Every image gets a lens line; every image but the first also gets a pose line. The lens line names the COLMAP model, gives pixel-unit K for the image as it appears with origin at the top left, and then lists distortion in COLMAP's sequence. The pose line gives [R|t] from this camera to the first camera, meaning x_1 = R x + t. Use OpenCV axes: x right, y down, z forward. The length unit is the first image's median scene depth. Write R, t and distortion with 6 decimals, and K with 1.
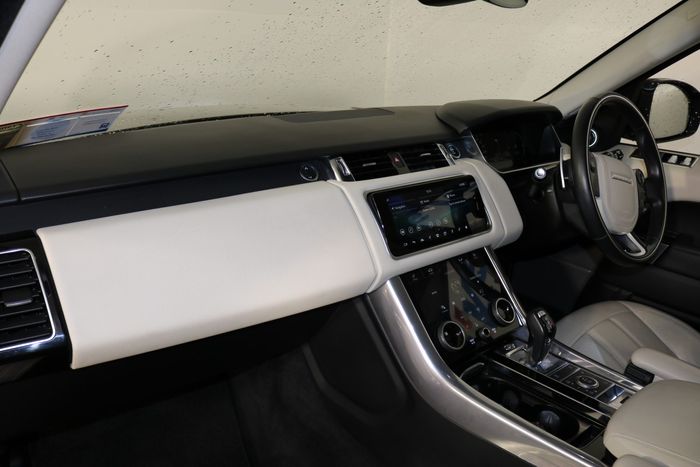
lens RADIAL K [[588.7, 0, 350.0], [0, 588.7, 233.5], [0, 0, 1]] dist [-0.172774, 0.143233]
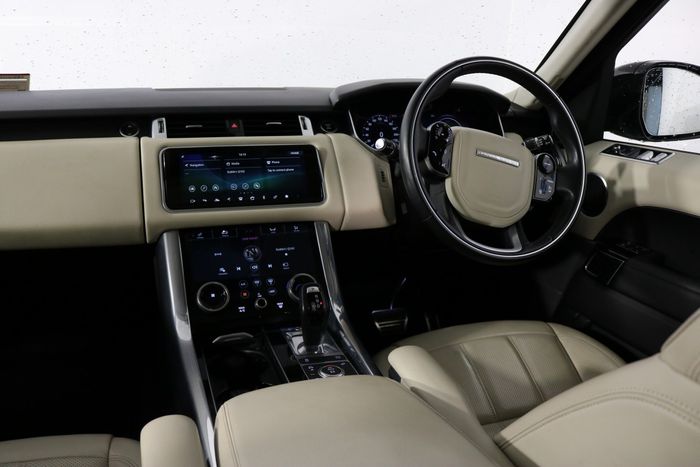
lens RADIAL K [[588.7, 0, 350.0], [0, 588.7, 233.5], [0, 0, 1]] dist [-0.172774, 0.143233]
pose [[0.923472, 0.092561, -0.372334, 0.604198], [-0.115653, 0.992479, -0.040119, 0.069483], [0.365821, 0.080110, 0.927231, 0.149422]]
